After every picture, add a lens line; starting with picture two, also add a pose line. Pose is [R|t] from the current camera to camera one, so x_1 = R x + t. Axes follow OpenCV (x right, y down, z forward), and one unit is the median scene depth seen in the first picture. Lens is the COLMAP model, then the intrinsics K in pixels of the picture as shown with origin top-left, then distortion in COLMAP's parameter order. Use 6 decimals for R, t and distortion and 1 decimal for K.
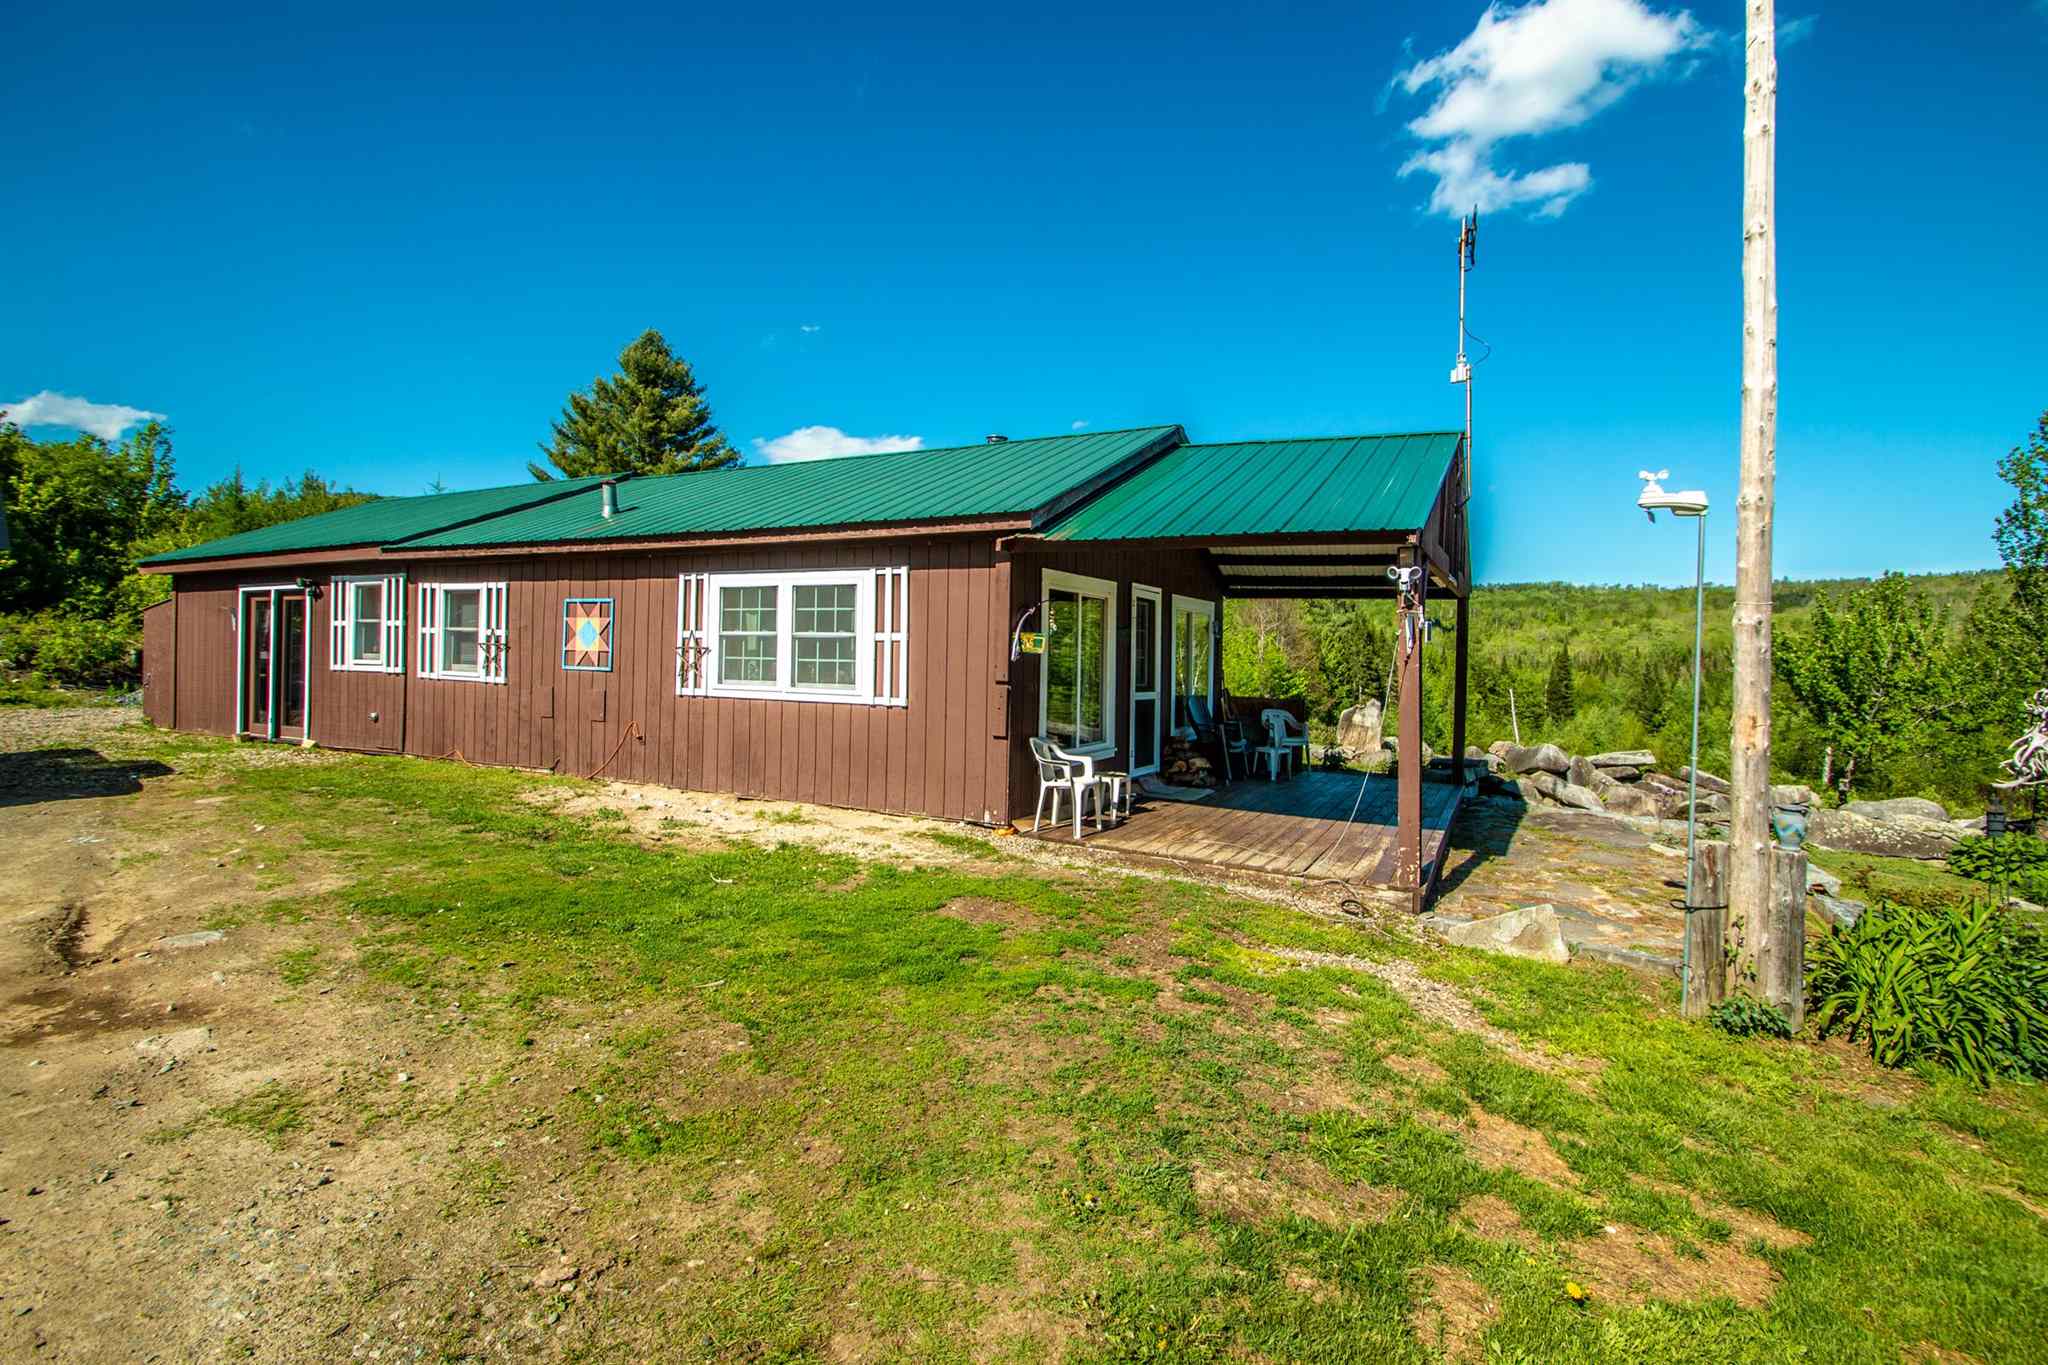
lens RADIAL K [[970.0, 0, 1026.1], [0, 970.0, 664.8], [0, 0, 1]] dist [0.003476, -0.010328]
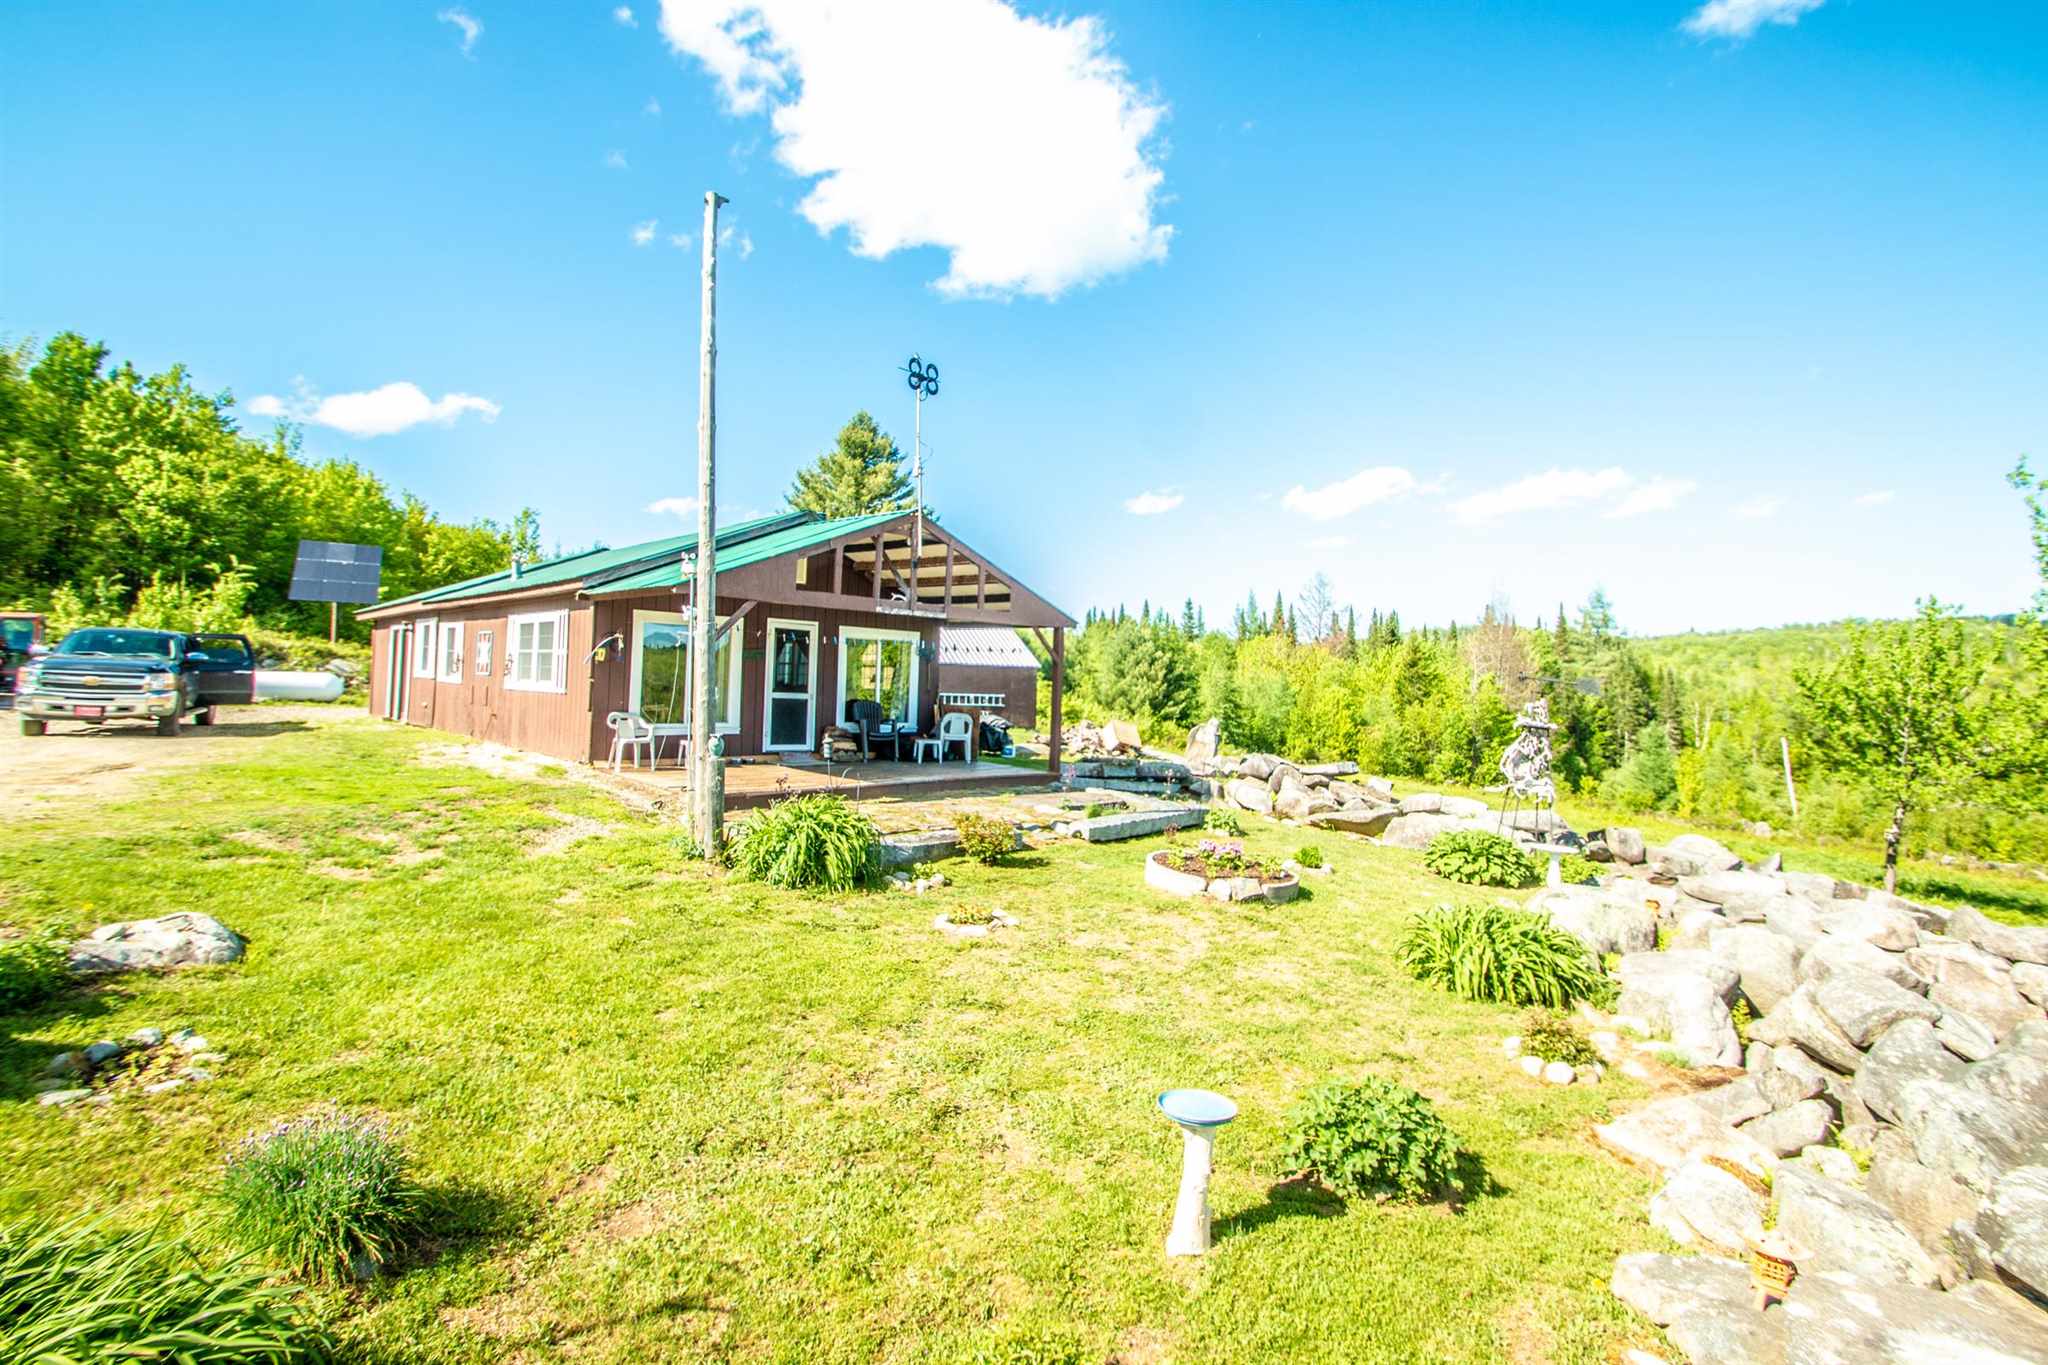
lens RADIAL K [[970.0, 0, 1016.8], [0, 970.0, 667.2], [0, 0, 1]] dist [0.003476, -0.010328]
pose [[0.946515, 0.006265, -0.322599, 0.224985], [-0.018655, 0.999202, -0.035329, 0.008359], [0.322120, 0.039458, 0.945876, -0.064418]]
